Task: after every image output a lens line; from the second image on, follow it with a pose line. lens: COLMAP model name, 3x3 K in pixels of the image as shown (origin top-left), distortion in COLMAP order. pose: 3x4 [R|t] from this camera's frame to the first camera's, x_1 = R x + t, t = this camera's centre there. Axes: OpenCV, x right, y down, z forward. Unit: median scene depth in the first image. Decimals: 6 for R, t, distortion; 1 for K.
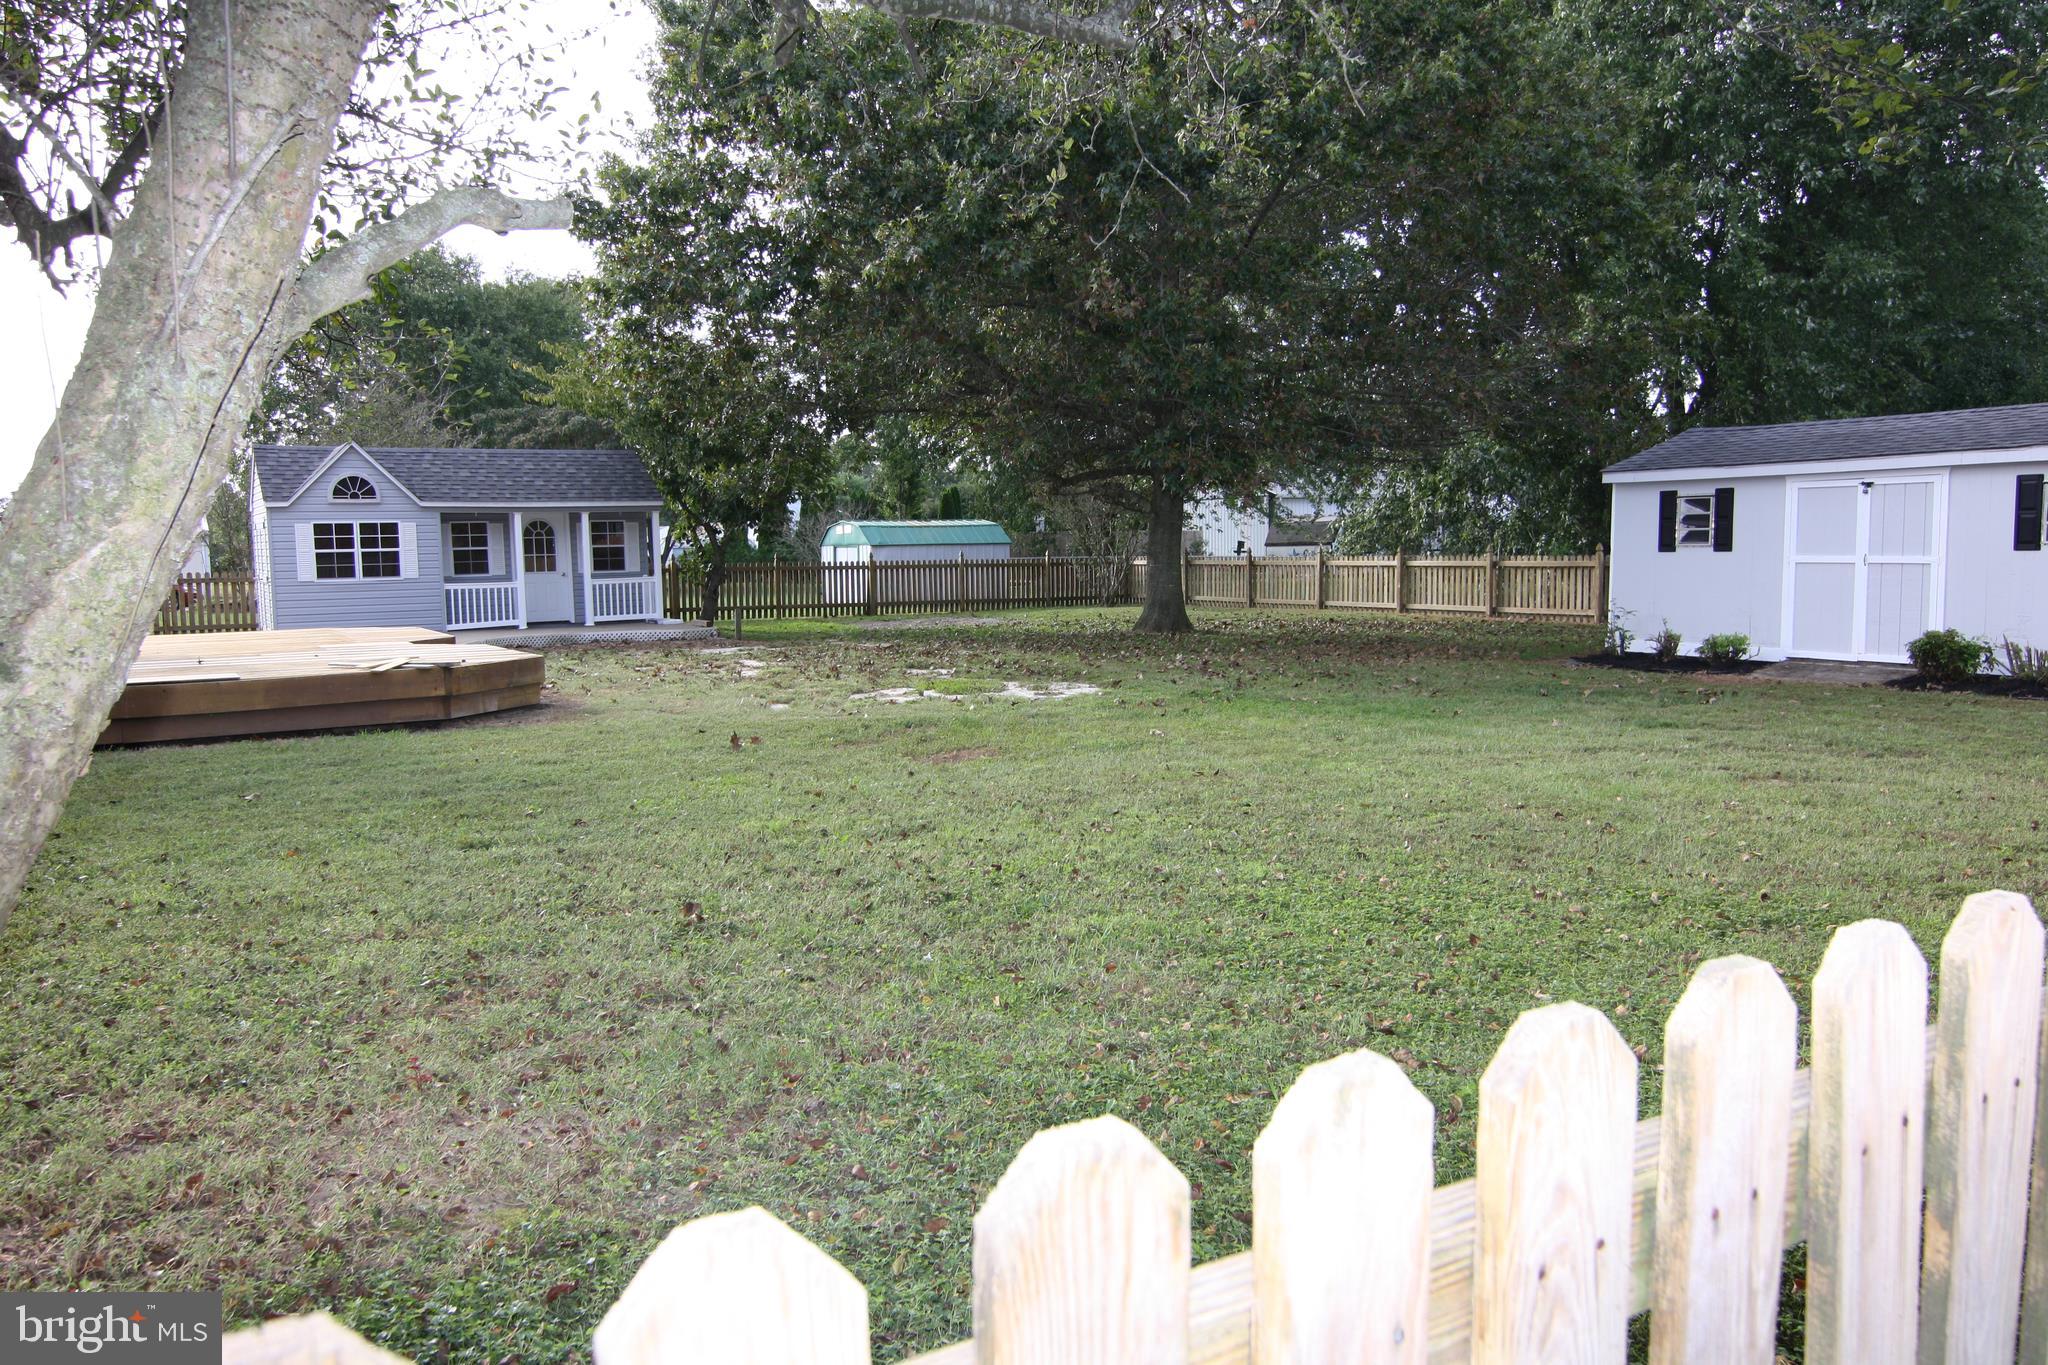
lens RADIAL K [[1473.2, 0, 1028.2], [0, 1473.2, 686.0], [0, 0, 1]] dist [0.009961, -0.030591]
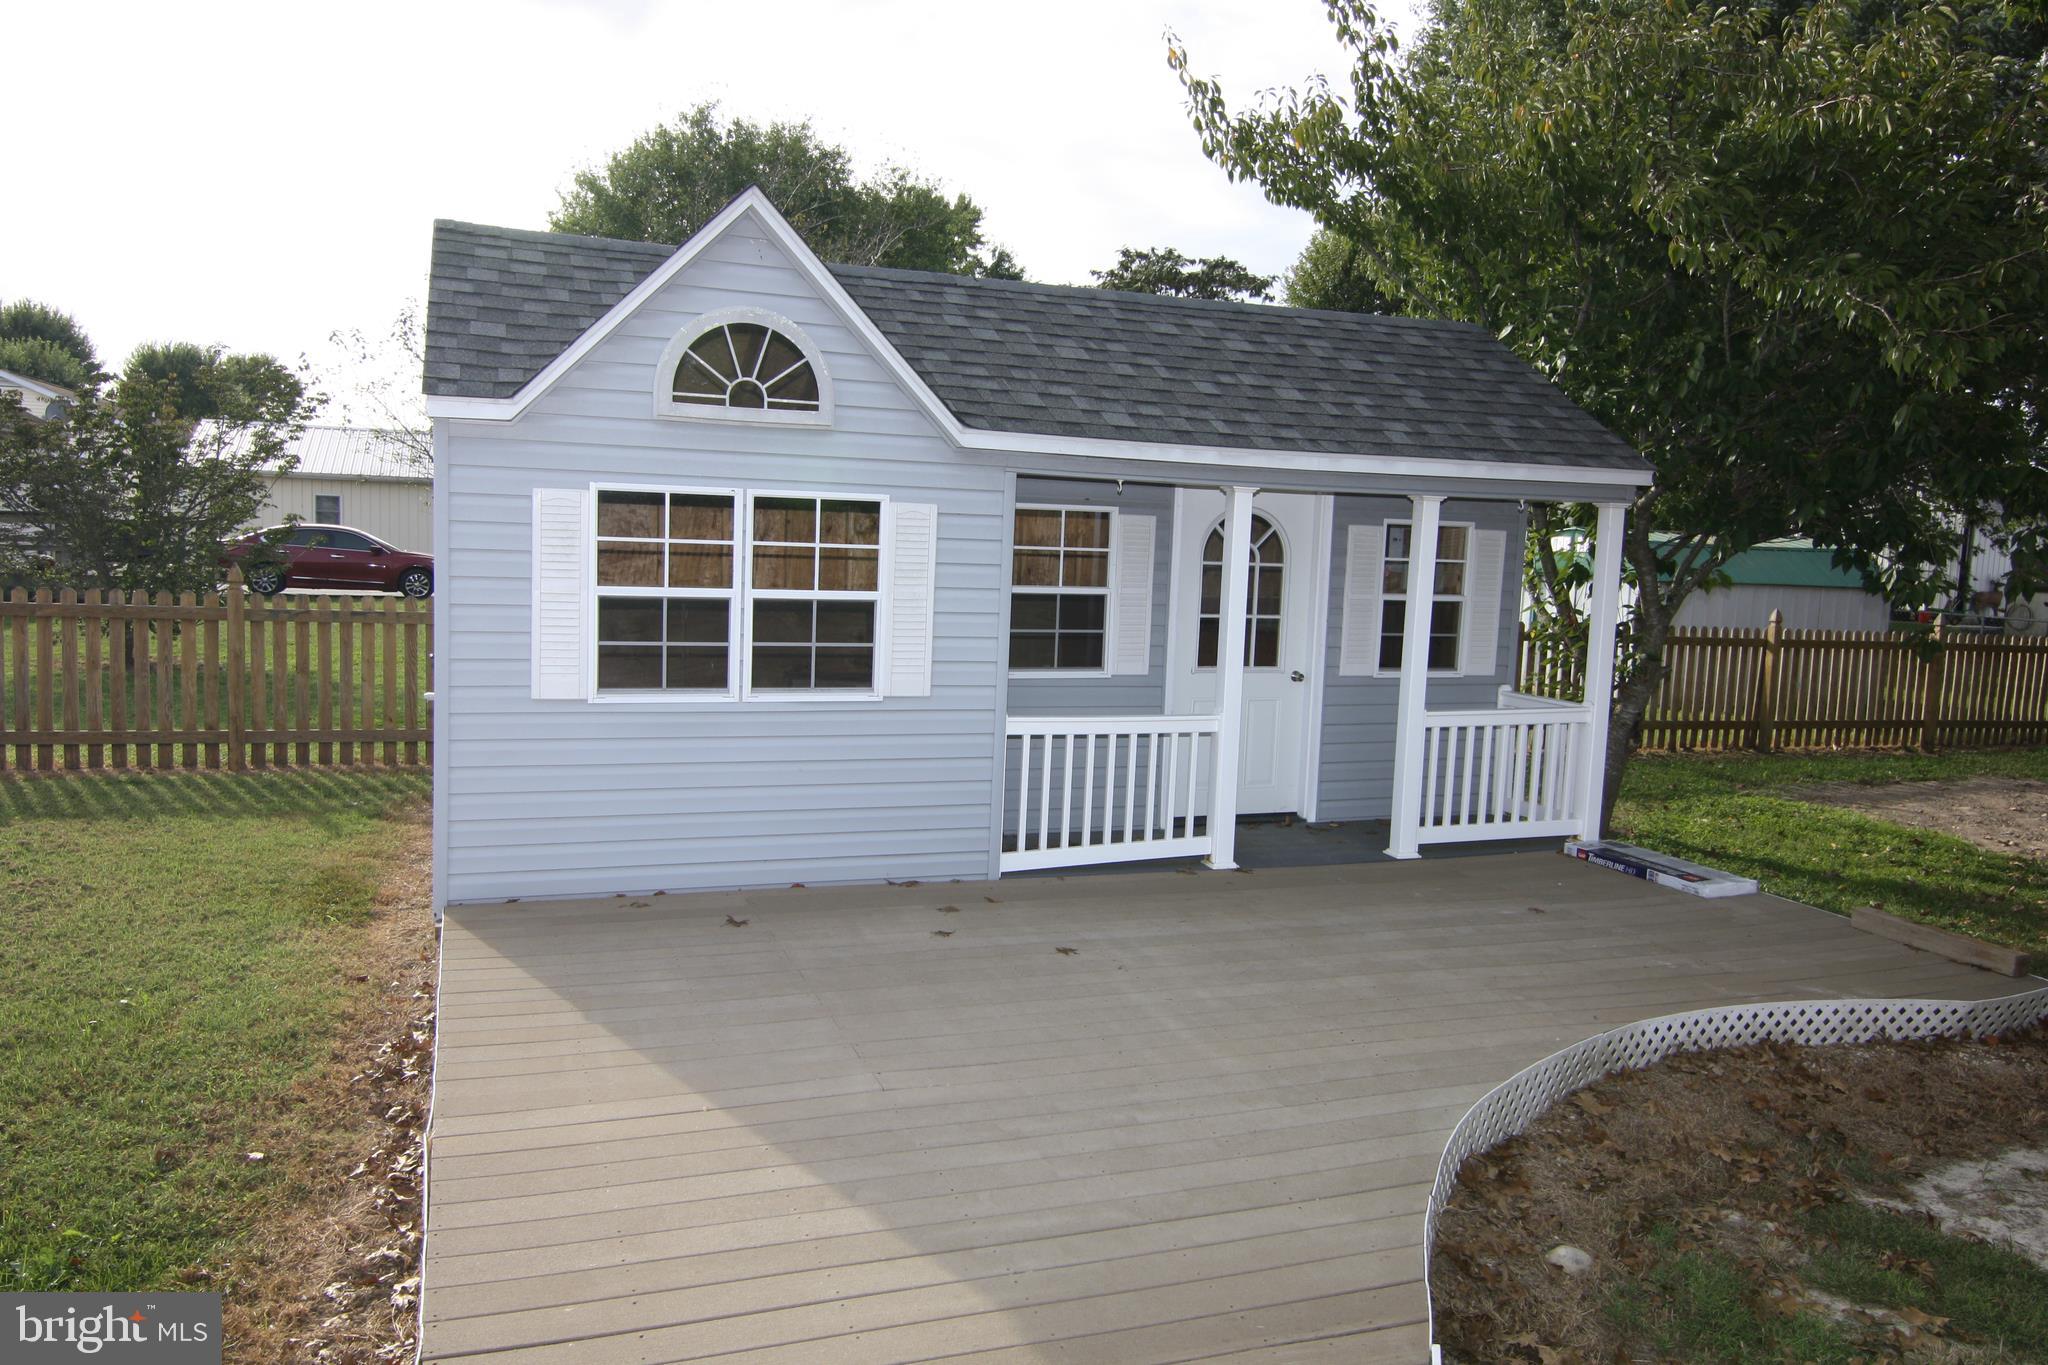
lens RADIAL K [[1473.2, 0, 1028.2], [0, 1473.2, 686.0], [0, 0, 1]] dist [0.009961, -0.030591]
pose [[0.980290, 0.079299, -0.180949, -0.344744], [-0.076635, 0.996823, 0.021682, -0.083434], [0.182093, -0.007388, 0.983254, 0.724719]]
